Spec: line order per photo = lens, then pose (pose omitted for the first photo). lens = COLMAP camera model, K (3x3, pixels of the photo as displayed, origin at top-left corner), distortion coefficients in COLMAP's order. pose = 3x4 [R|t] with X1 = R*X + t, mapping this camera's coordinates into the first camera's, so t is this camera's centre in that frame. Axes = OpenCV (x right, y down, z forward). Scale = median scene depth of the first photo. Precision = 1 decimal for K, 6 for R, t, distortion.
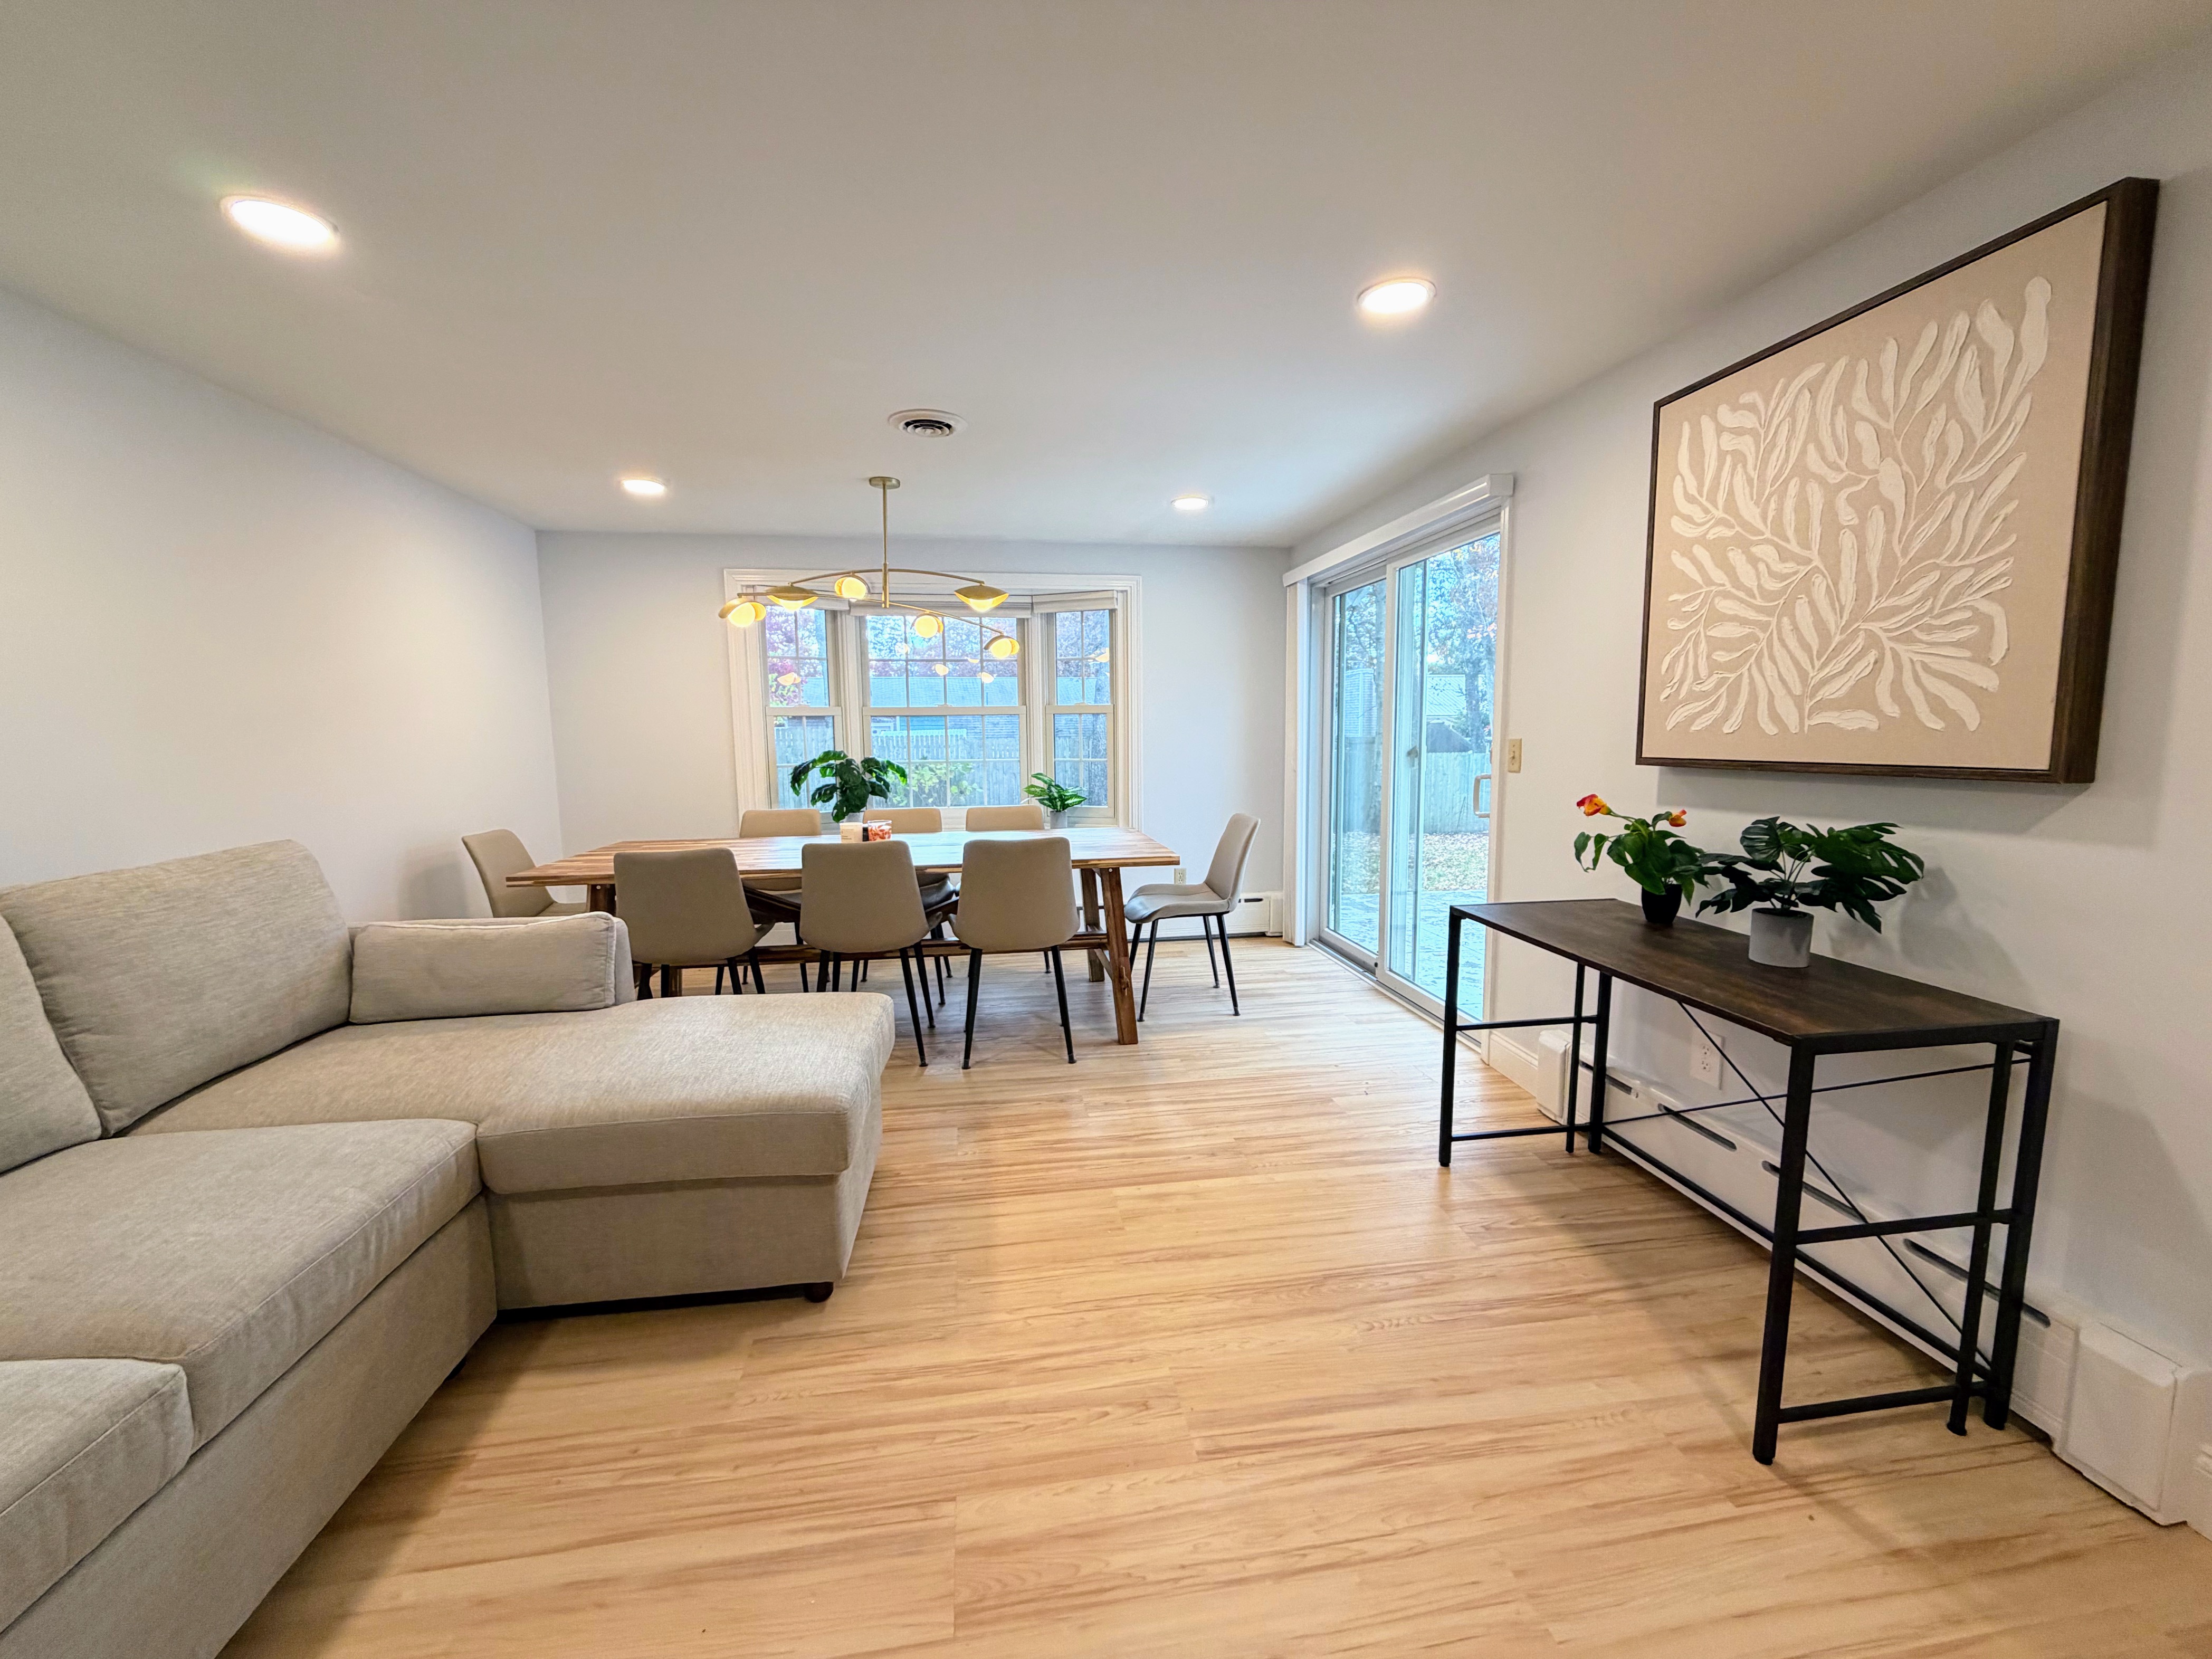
lens RADIAL K [[878.1, 0, 1109.5], [0, 878.1, 832.9], [0, 0, 1]] dist [-0.001637, 0.000360]
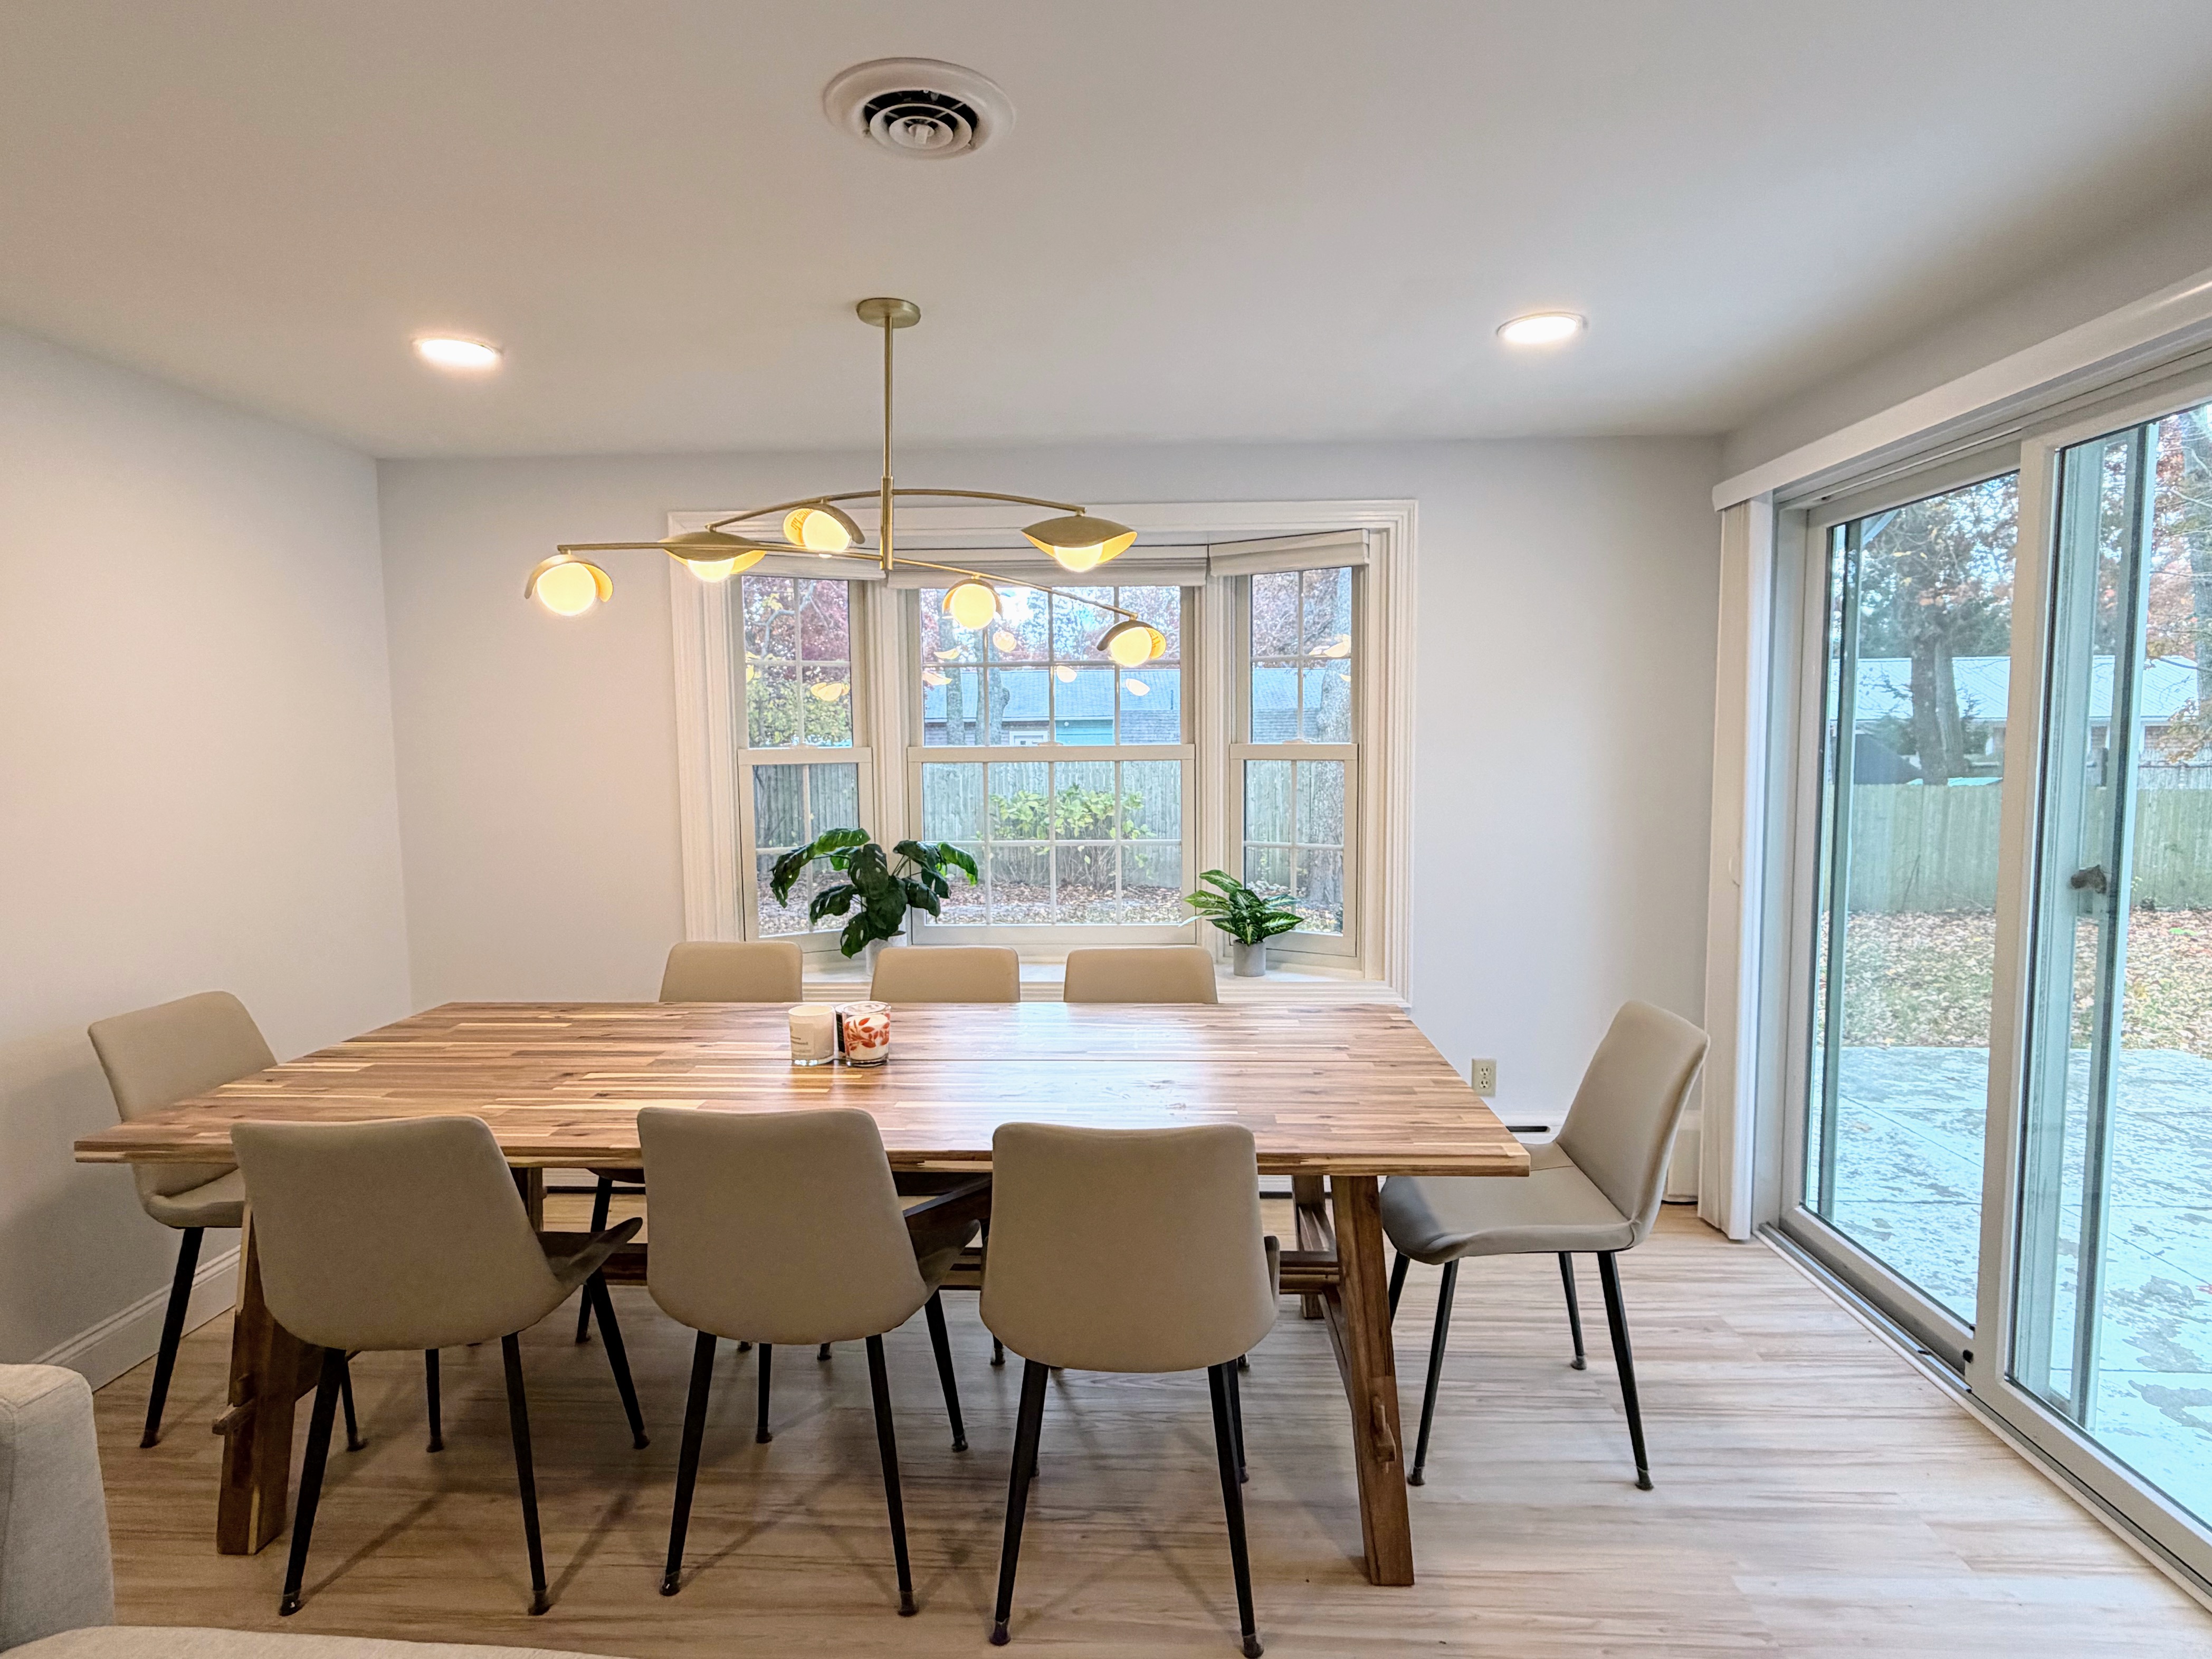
lens RADIAL K [[1174.7, 0, 1089.9], [0, 1174.7, 830.5], [0, 0, 1]] dist [-0.007700, 0.001034]
pose [[0.978156, 0.018341, -0.207063, -0.006459], [-0.026110, 0.999051, -0.034851, -0.070276], [0.206227, 0.039496, 0.977707, 0.298451]]
